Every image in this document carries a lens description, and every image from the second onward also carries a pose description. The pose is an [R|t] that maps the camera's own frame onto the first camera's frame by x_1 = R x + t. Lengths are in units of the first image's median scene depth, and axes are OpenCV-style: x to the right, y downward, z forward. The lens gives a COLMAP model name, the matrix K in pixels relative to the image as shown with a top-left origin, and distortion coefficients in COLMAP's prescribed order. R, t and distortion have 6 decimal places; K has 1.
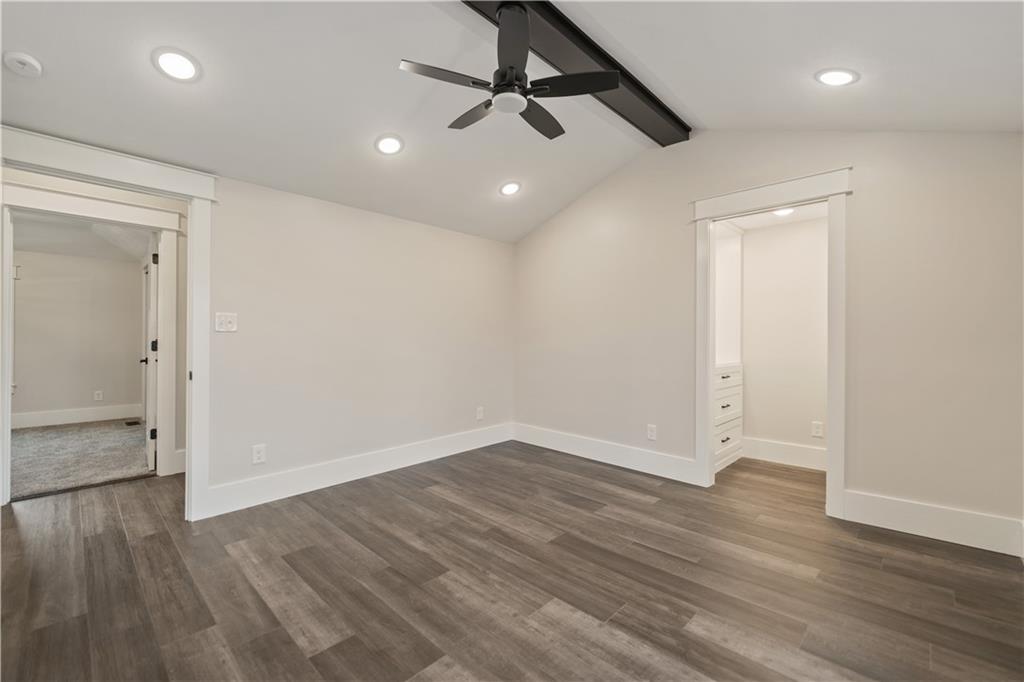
lens RADIAL K [[435.2, 0, 511.6], [0, 435.2, 340.1], [0, 0, 1]] dist [-0.002853, -0.000070]
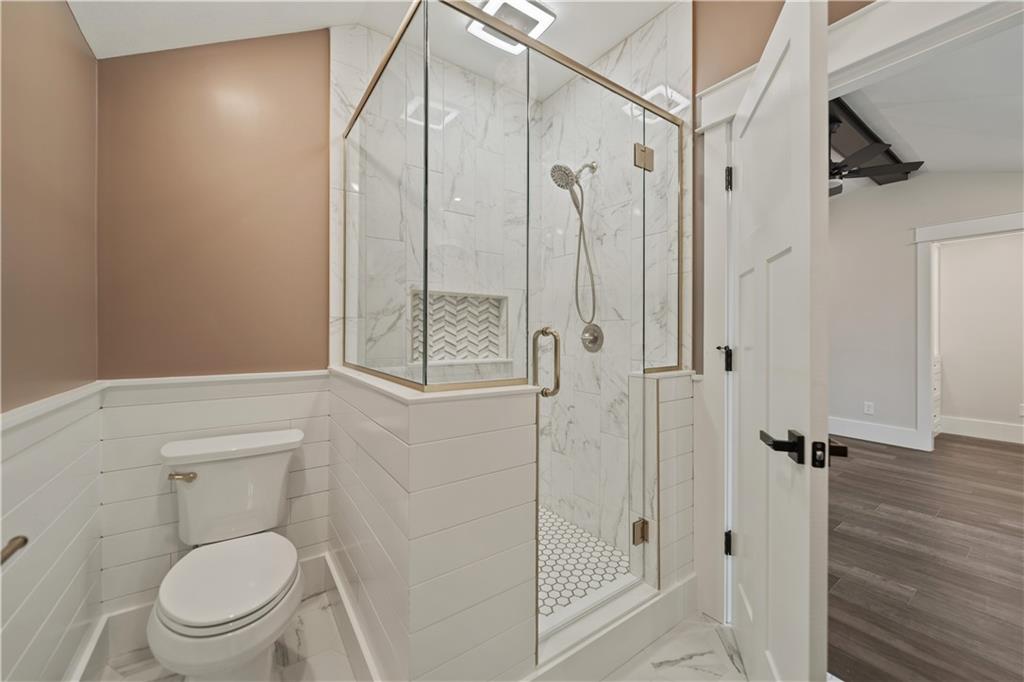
lens RADIAL K [[389.4, 0, 512.1], [0, 389.4, 336.8], [0, 0, 1]] dist [-0.000554, 0.000021]
pose [[0.983221, -0.000663, -0.182420, -0.547264], [0.000942, 0.999999, 0.001446, -0.001593], [0.182419, -0.001594, 0.983220, -0.350913]]
